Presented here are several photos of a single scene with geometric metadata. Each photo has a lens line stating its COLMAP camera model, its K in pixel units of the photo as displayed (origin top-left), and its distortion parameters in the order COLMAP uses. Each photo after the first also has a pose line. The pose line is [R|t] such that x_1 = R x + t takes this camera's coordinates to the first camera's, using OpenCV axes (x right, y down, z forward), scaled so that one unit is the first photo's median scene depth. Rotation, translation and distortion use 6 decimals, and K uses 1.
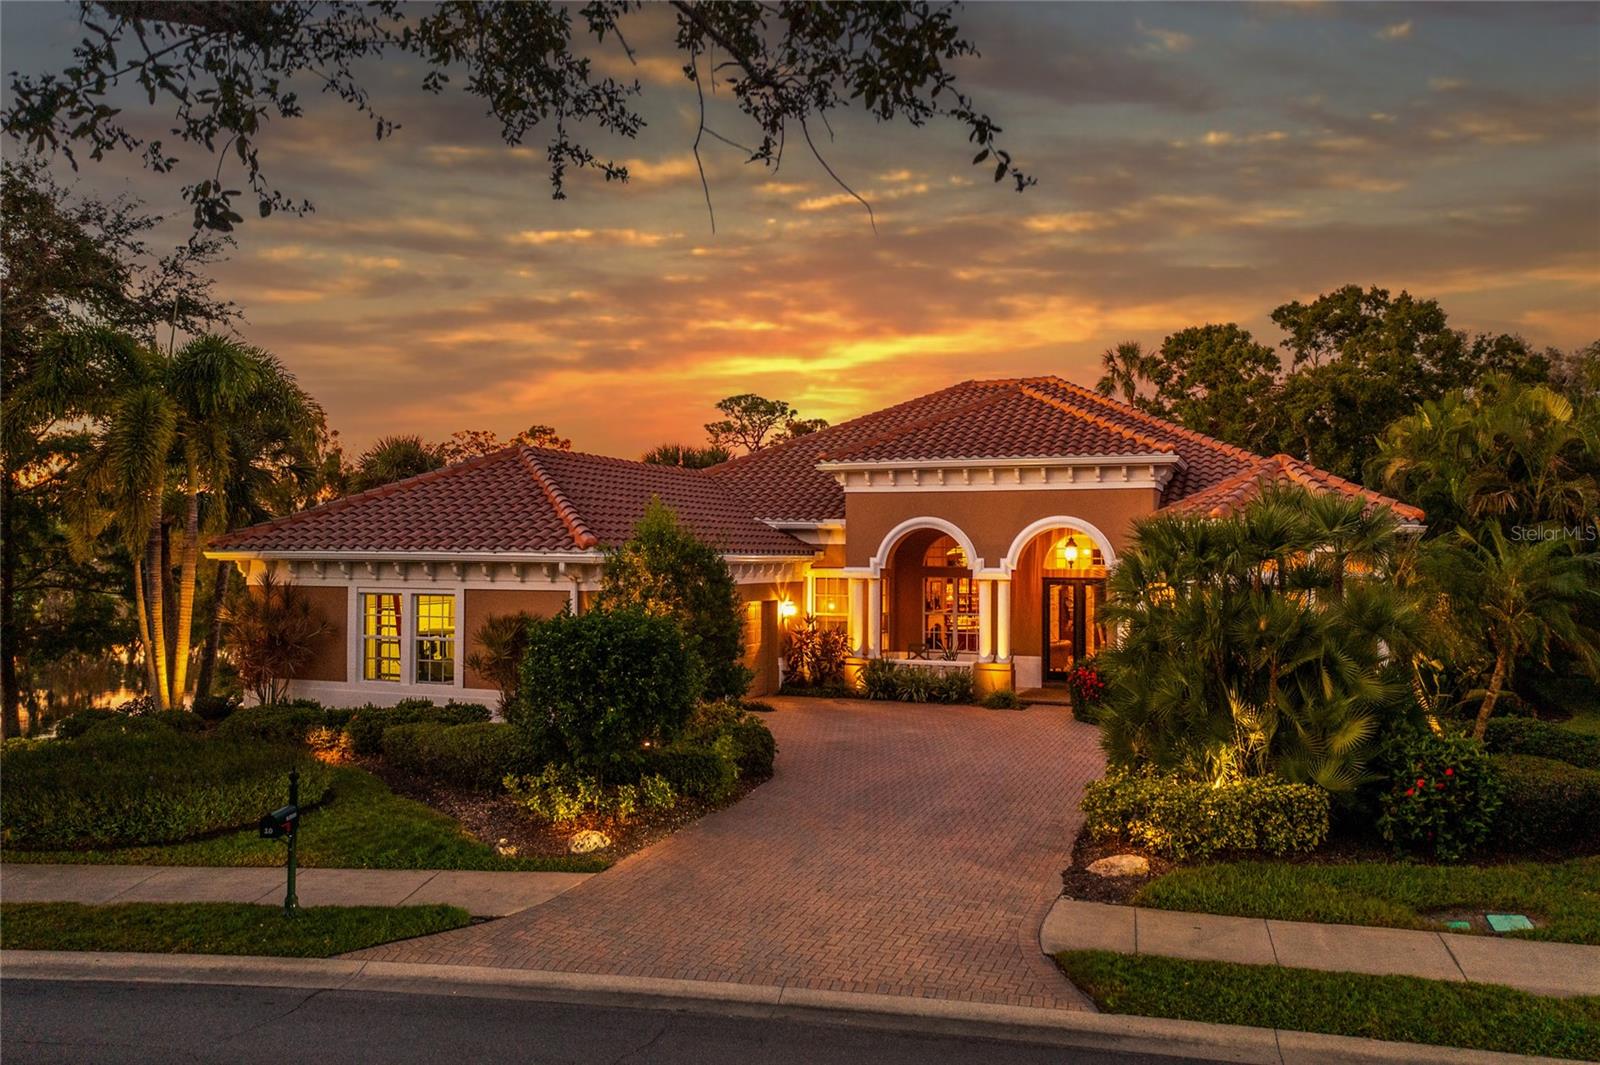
lens RADIAL K [[1315.2, 0, 796.5], [0, 1315.2, 511.1], [0, 0, 1]] dist [-0.008321, -0.003523]
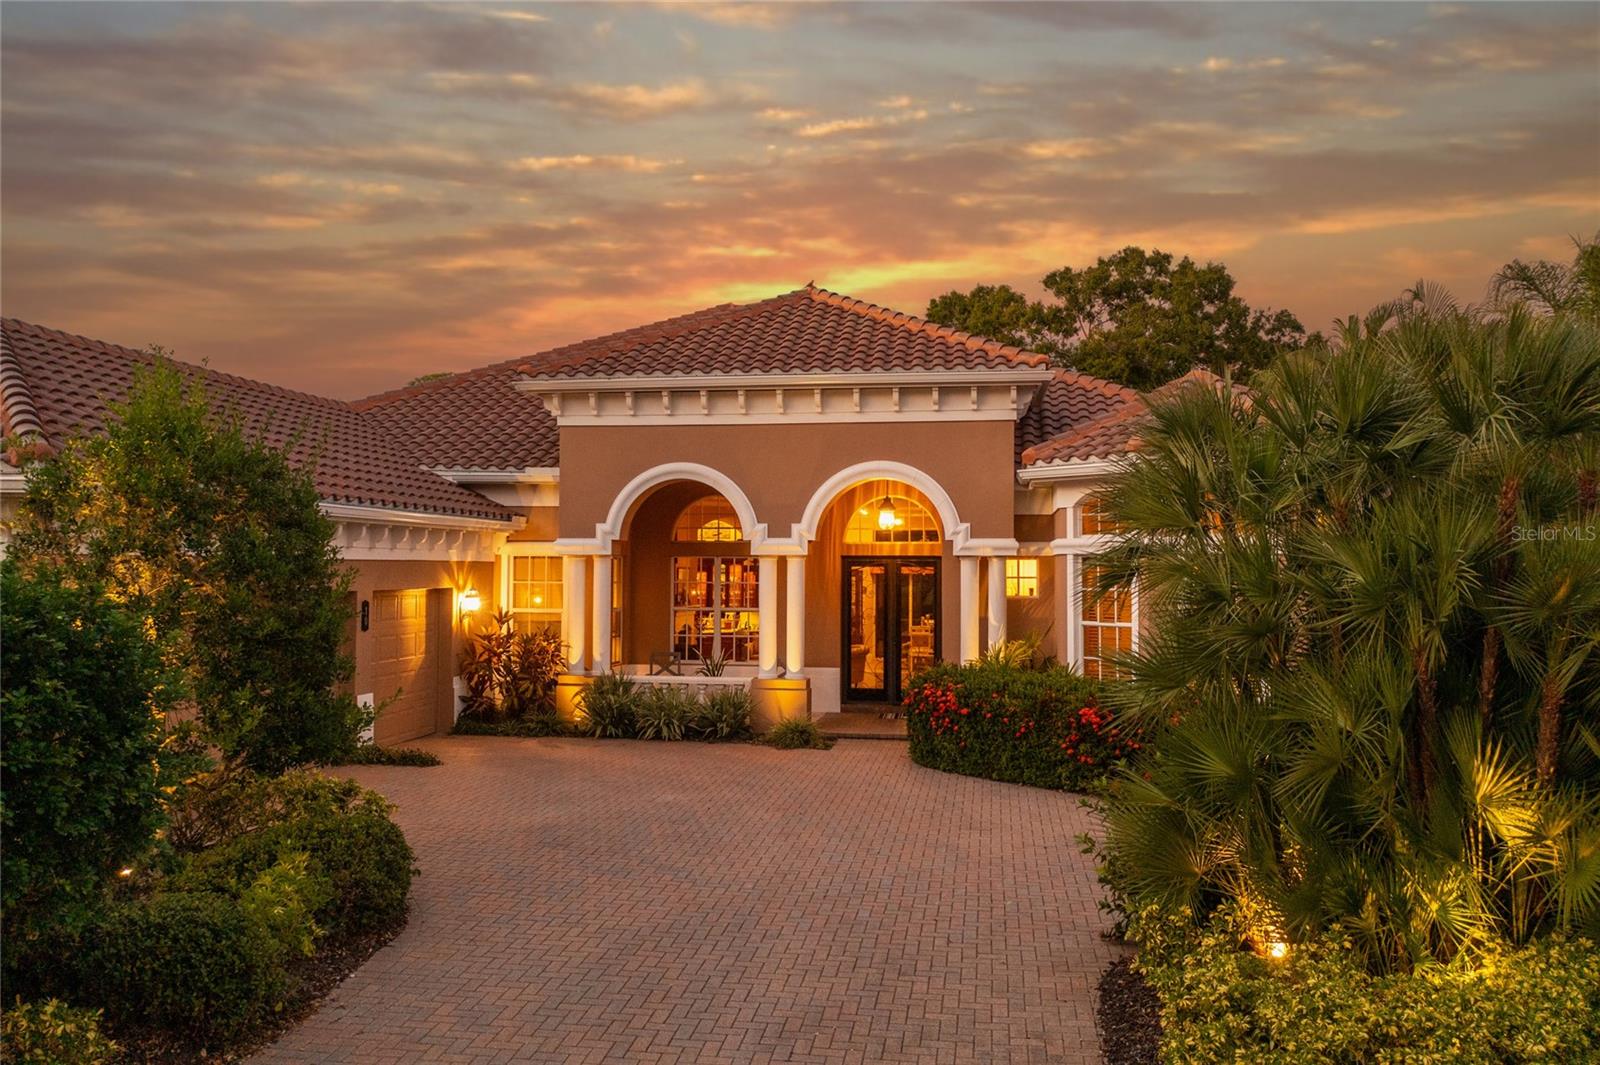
lens RADIAL K [[1315.2, 0, 796.5], [0, 1315.2, 511.1], [0, 0, 1]] dist [-0.008321, -0.003523]
pose [[0.976518, 0.007730, 0.215297, 0.011539], [-0.005744, 0.999935, -0.009848, 0.035112], [-0.215359, 0.008380, 0.976499, 0.329068]]
